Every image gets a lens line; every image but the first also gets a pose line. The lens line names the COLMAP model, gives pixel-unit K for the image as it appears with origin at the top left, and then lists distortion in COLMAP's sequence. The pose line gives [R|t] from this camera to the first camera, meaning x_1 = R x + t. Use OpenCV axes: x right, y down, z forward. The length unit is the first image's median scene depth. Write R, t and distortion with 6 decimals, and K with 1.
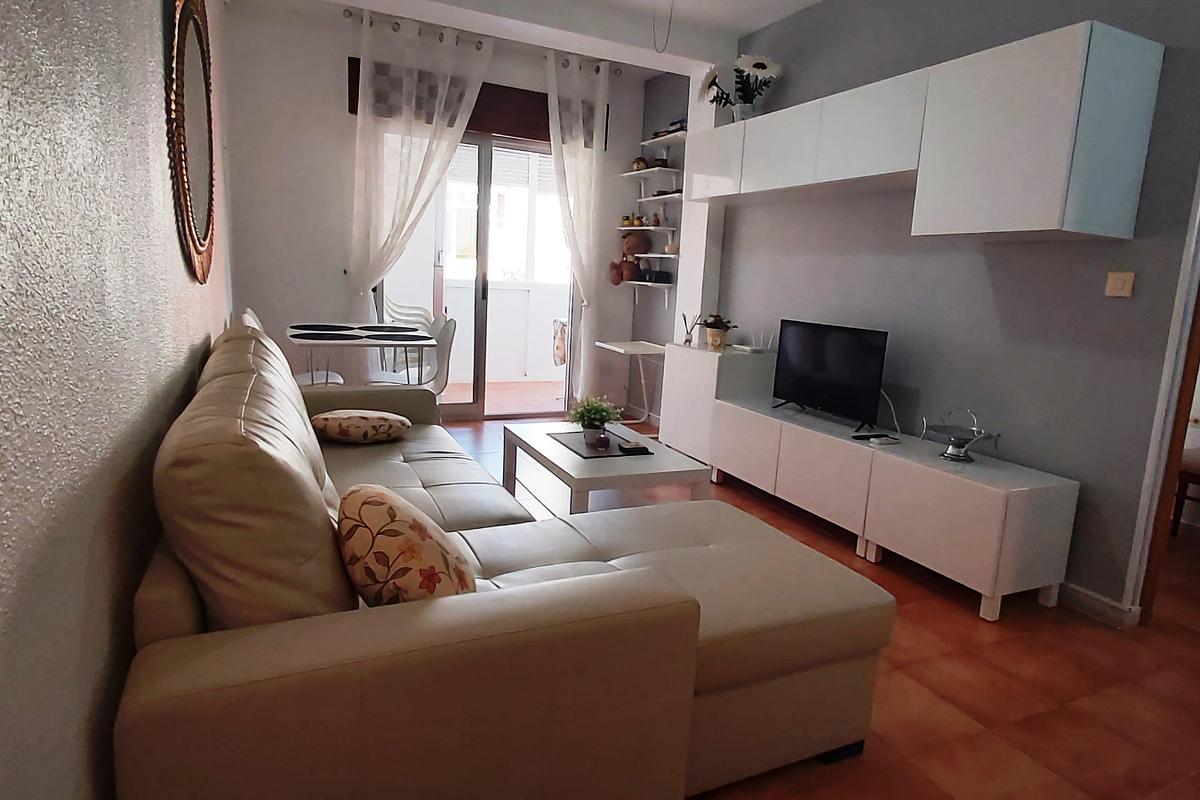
lens RADIAL K [[694.3, 0, 604.1], [0, 694.3, 399.1], [0, 0, 1]] dist [0.004750, 0.001404]
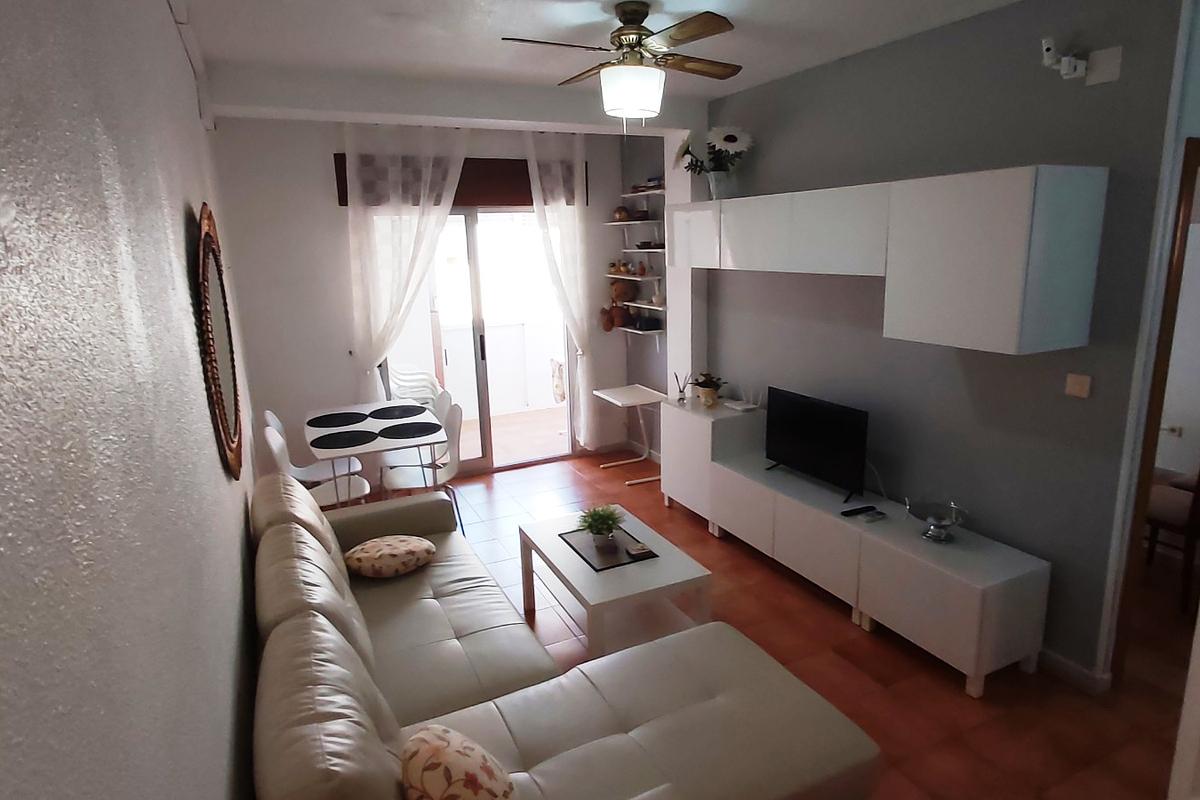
lens RADIAL K [[681.5, 0, 600.0], [0, 681.5, 400.0], [0, 0, 1]] dist [-0.001076, 0.000786]
pose [[0.996561, -0.082532, -0.007385, 0.004966], [0.082803, 0.995249, 0.051224, -0.140672], [0.003123, -0.051659, 0.998660, -0.030656]]
